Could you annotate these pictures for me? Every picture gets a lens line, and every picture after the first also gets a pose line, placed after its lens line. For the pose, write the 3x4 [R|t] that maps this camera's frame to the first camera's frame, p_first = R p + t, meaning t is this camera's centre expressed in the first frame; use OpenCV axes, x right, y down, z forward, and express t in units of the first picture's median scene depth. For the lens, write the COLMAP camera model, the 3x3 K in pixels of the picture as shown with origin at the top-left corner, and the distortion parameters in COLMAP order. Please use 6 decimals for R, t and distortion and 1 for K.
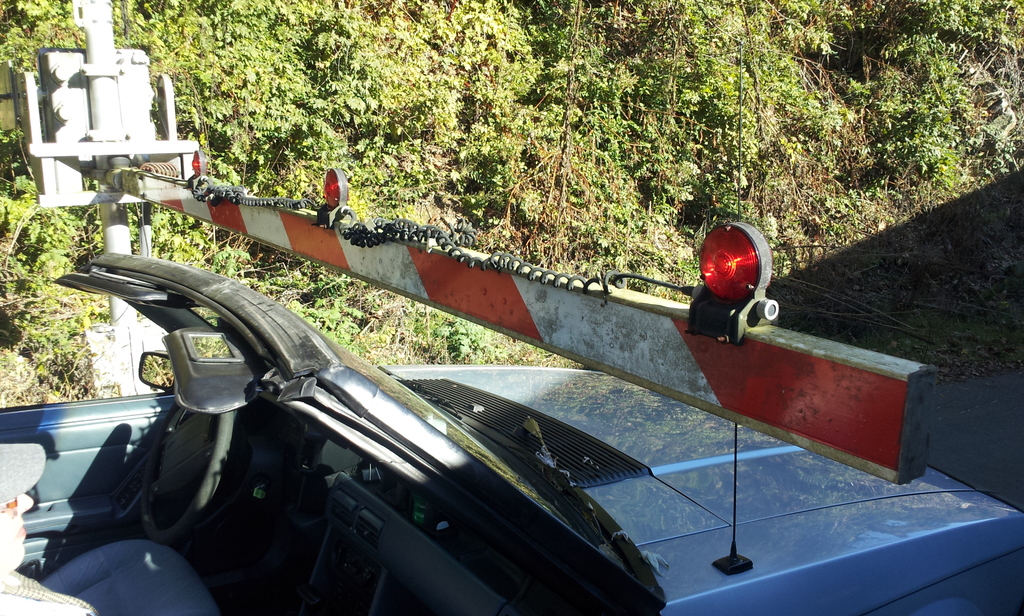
lens RADIAL K [[899.7, 0, 512.0], [0, 899.7, 308.0], [0, 0, 1]] dist [0.019935, -0.106116]
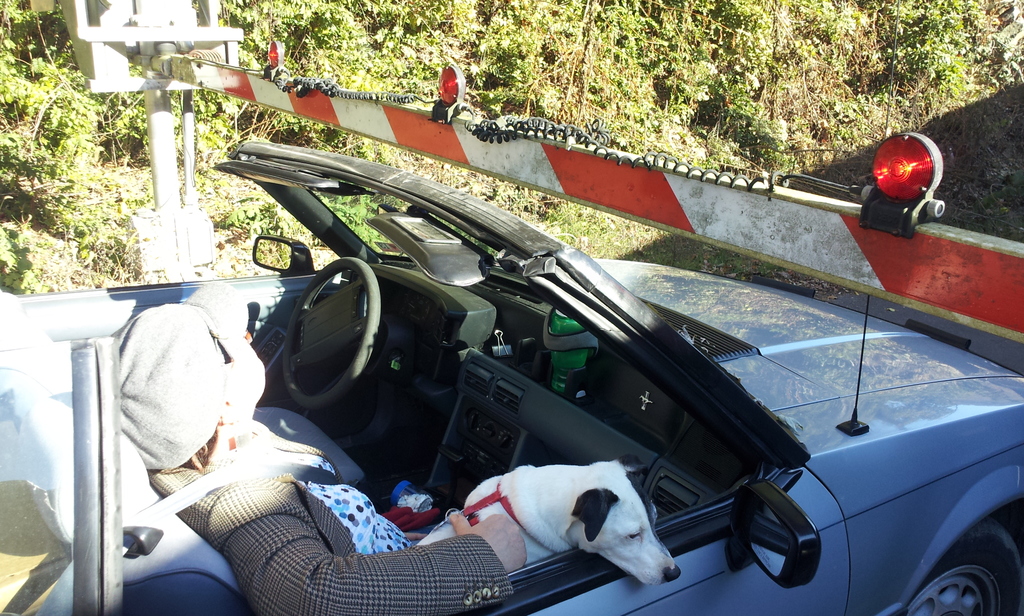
lens RADIAL K [[904.0, 0, 512.0], [0, 904.0, 308.0], [0, 0, 1]] dist [-0.012144, -0.027458]
pose [[0.999370, 0.020871, 0.028711, -0.044562], [-0.024000, 0.993267, 0.113338, 0.001552], [-0.026152, -0.113956, 0.993142, -0.025610]]
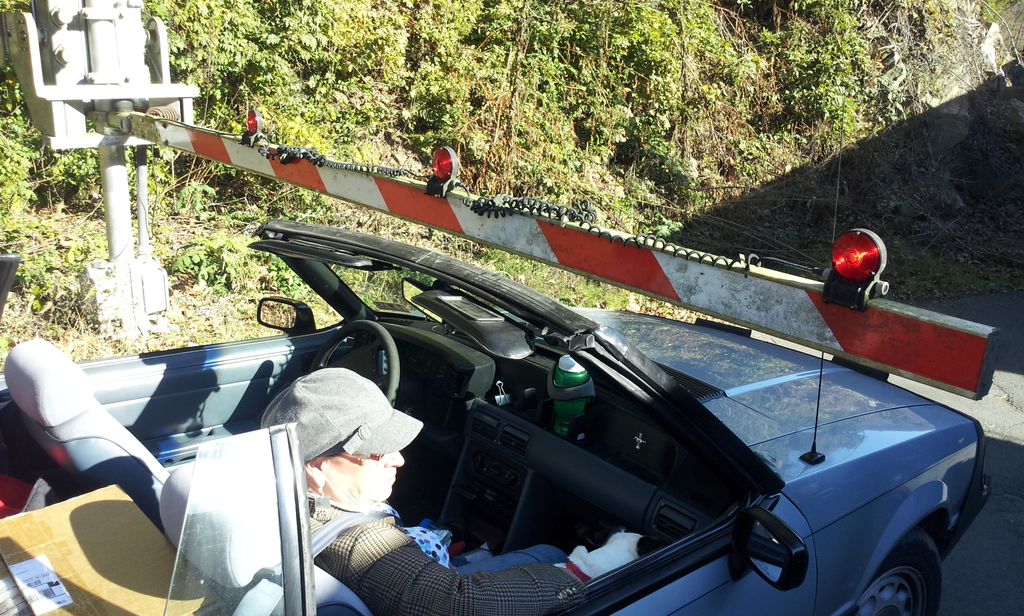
lens RADIAL K [[899.7, 0, 512.0], [0, 899.7, 308.0], [0, 0, 1]] dist [0.019935, -0.106116]
pose [[0.991178, -0.002454, 0.132512, -0.079016], [-0.008889, 0.996347, 0.084935, -0.013002], [-0.132237, -0.085364, 0.987536, -0.062128]]
